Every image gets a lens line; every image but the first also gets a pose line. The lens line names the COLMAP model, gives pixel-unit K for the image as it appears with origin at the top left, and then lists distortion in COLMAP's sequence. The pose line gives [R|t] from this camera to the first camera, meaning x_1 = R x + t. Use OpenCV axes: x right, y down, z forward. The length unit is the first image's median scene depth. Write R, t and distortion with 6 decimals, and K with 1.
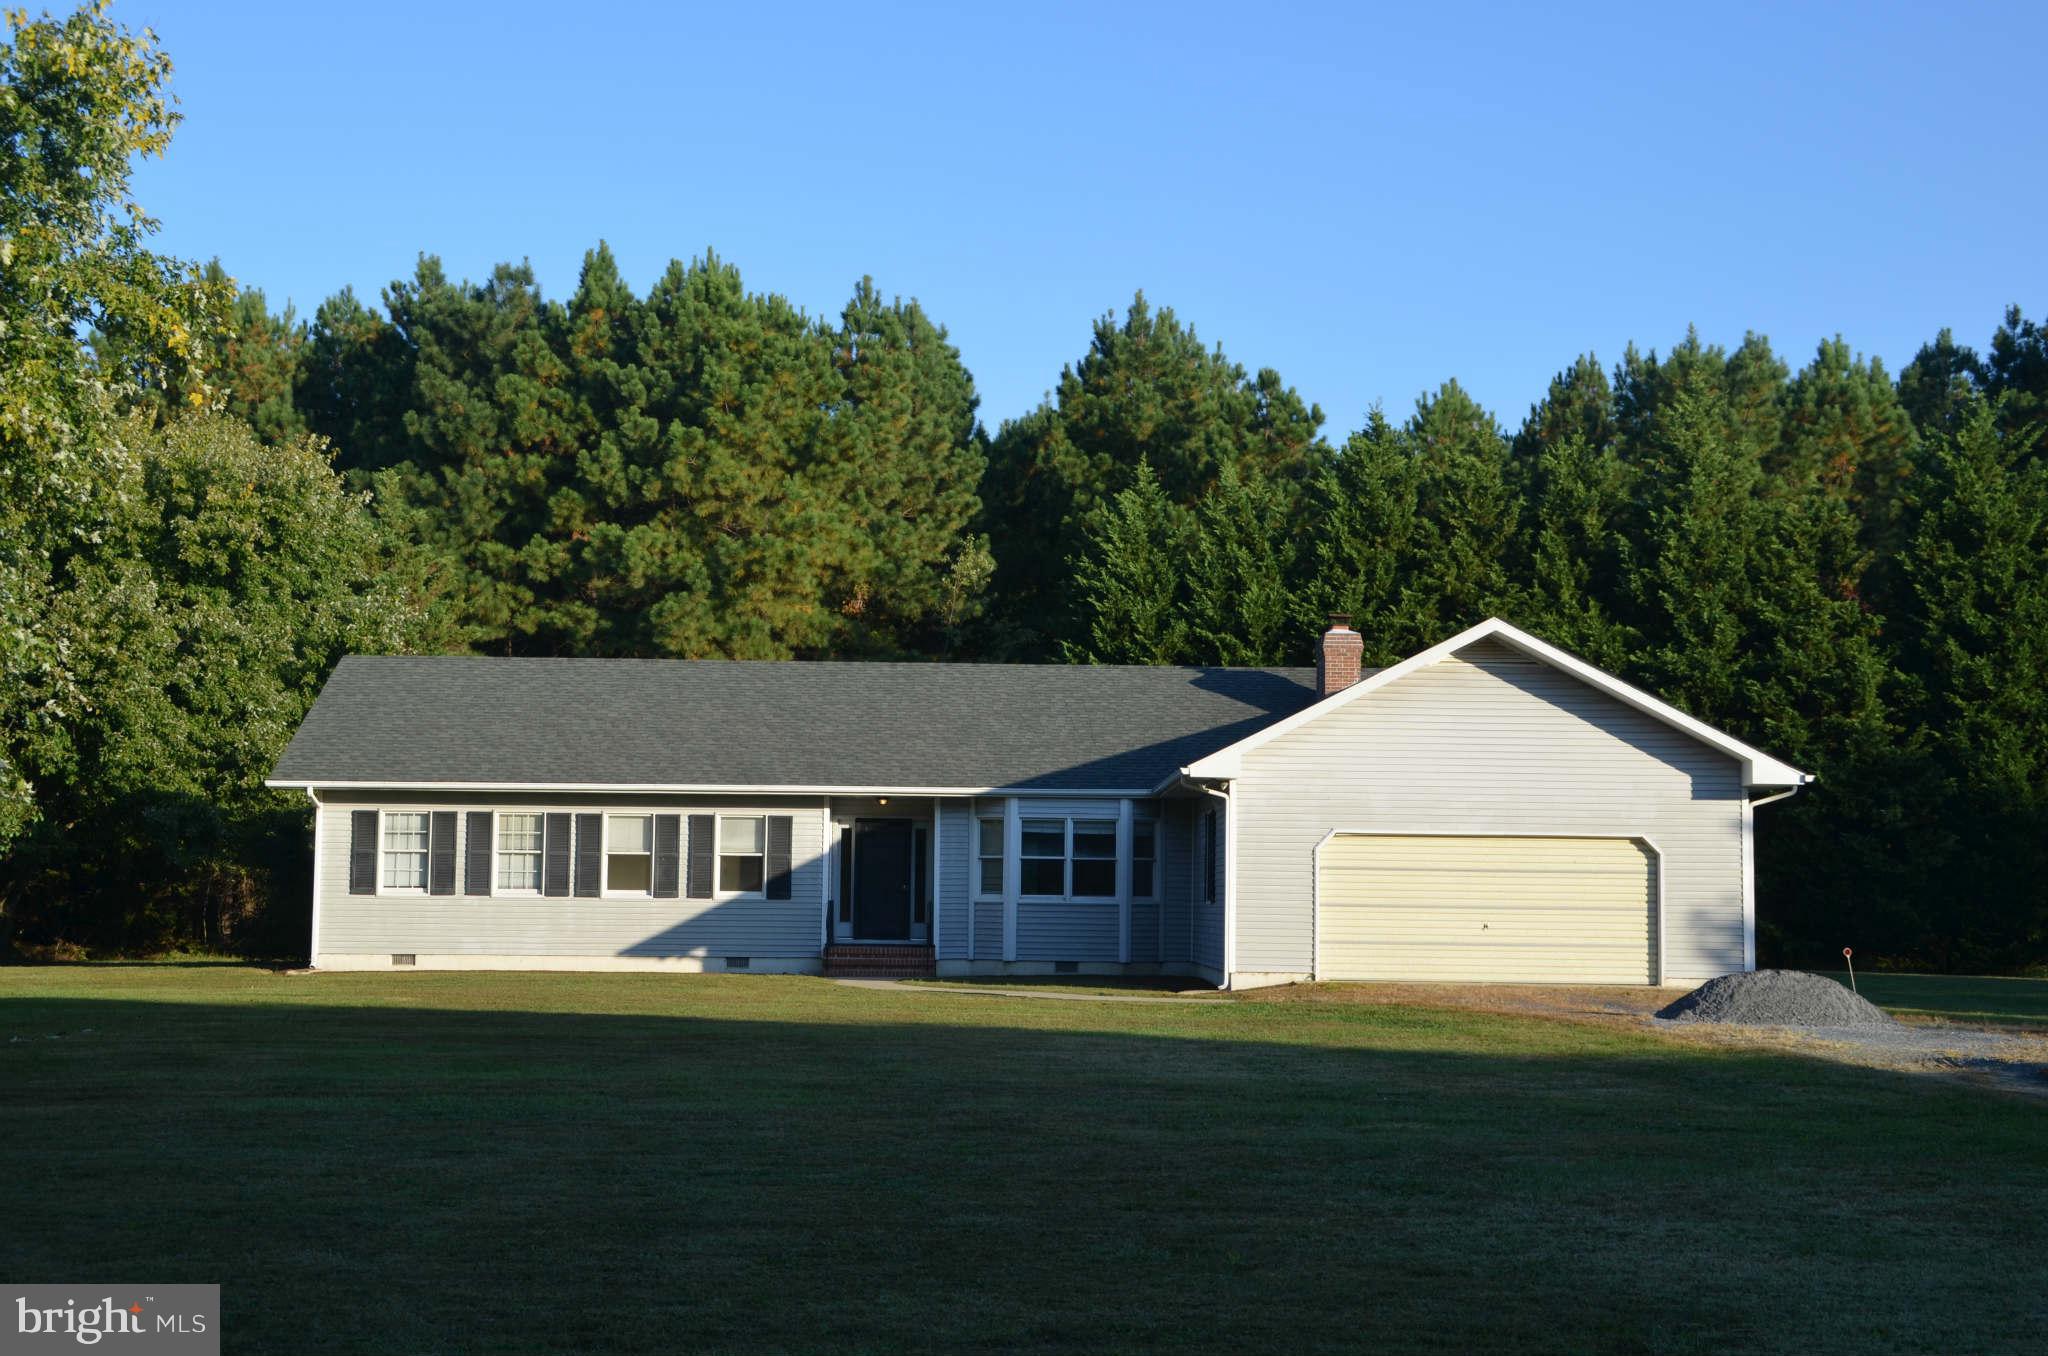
lens RADIAL K [[2840.3, 0, 1024.9], [0, 2840.3, 681.8], [0, 0, 1]] dist [0.111318, 0.038031]
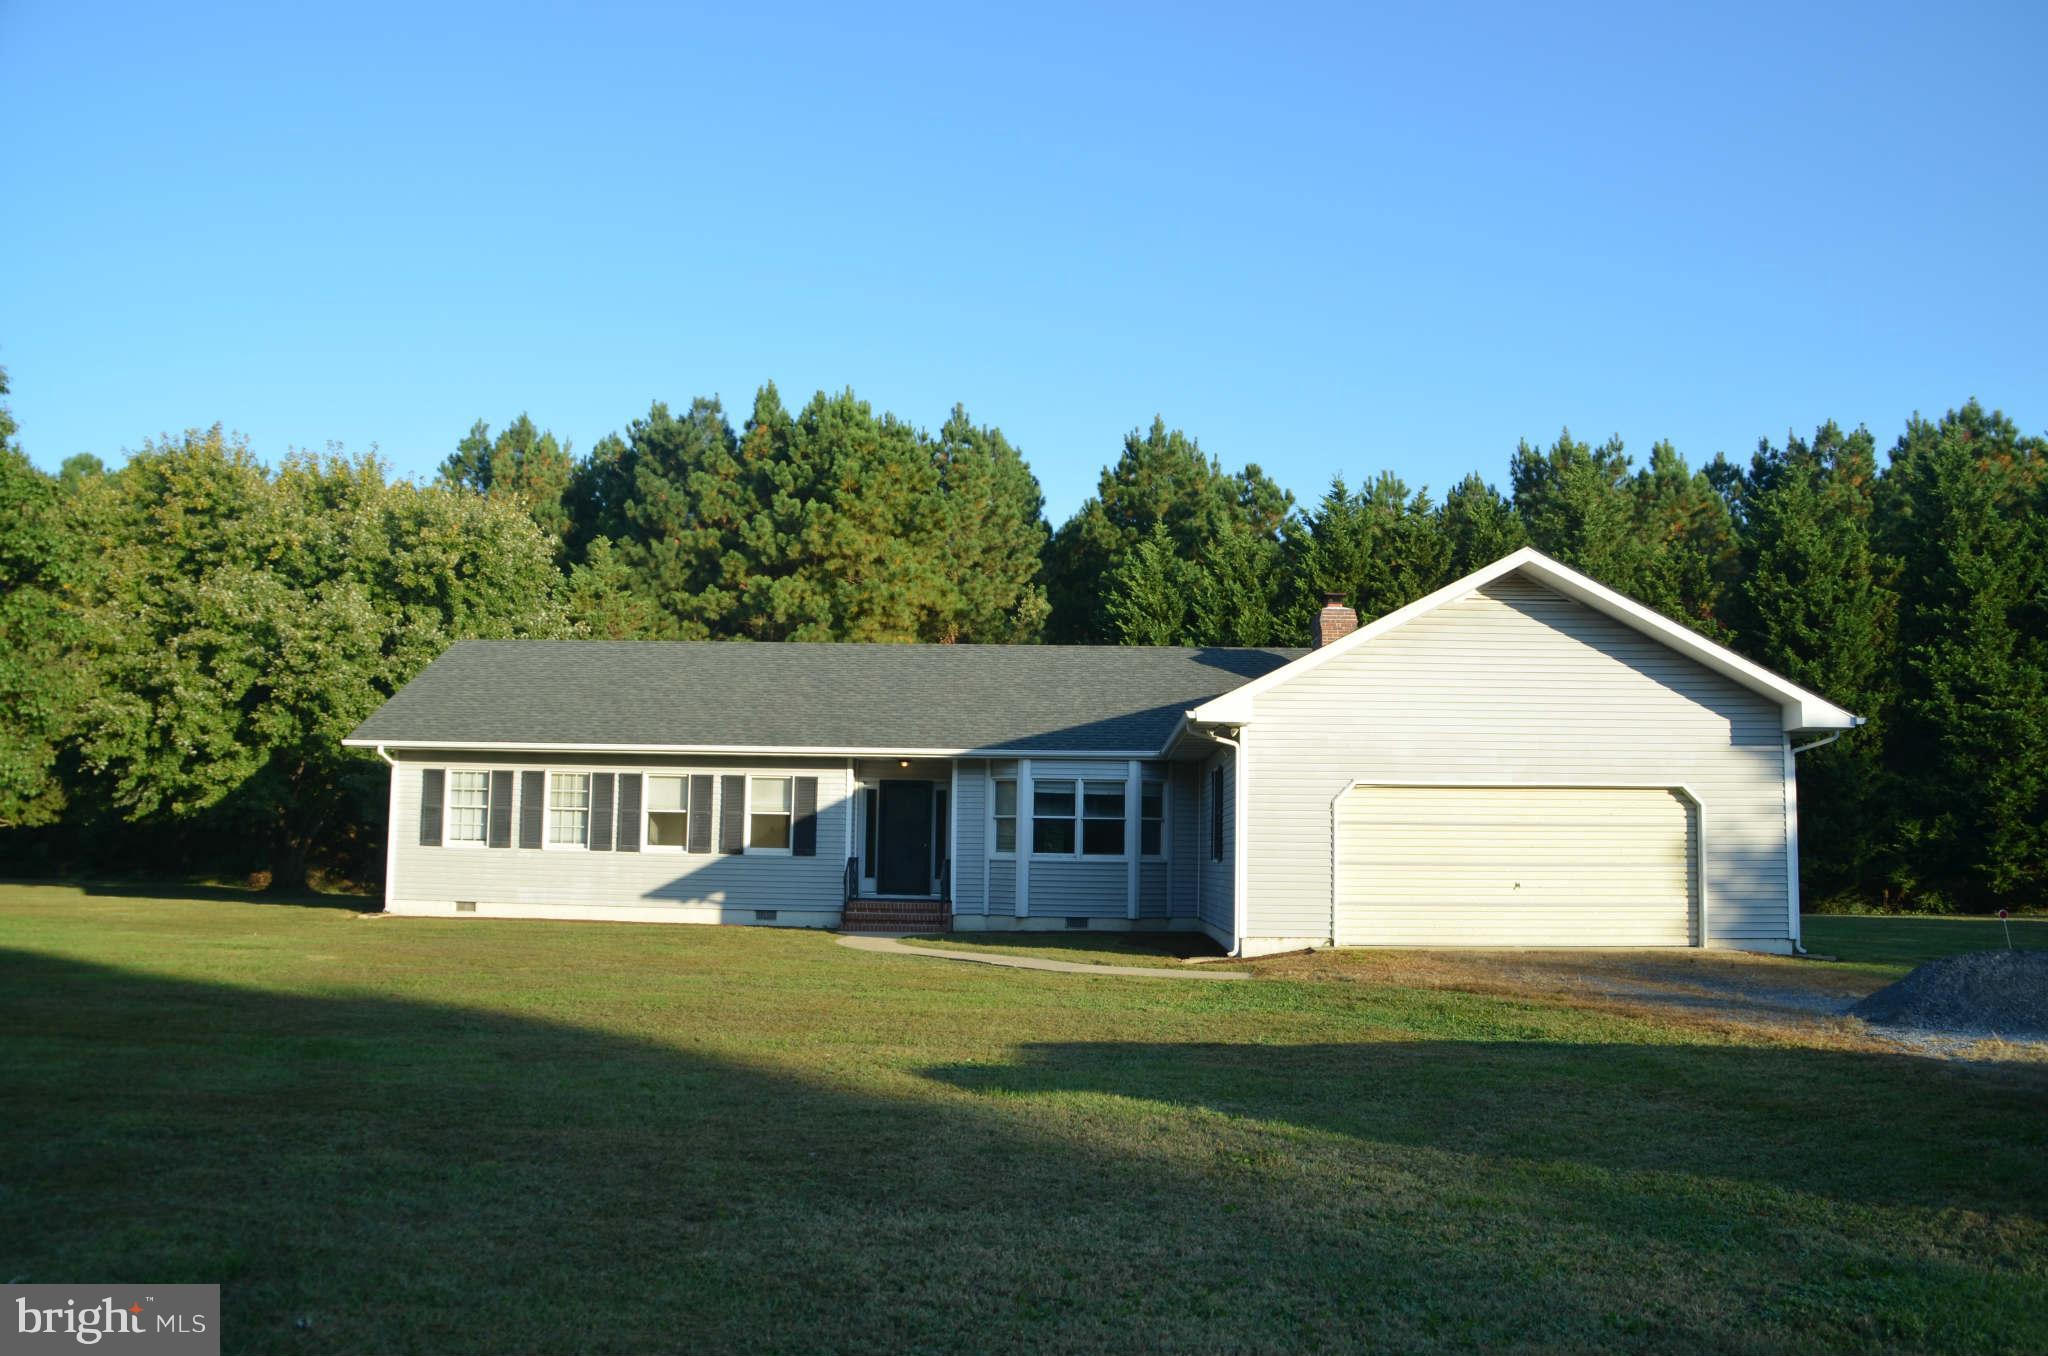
lens RADIAL K [[1596.8, 0, 1032.2], [0, 1596.8, 683.9], [0, 0, 1]] dist [-0.165711, 0.113462]
pose [[0.999010, -0.001154, -0.044462, 0.021190], [-0.000284, 0.999478, -0.032305, 0.028147], [0.044476, 0.032286, 0.998489, 0.366292]]
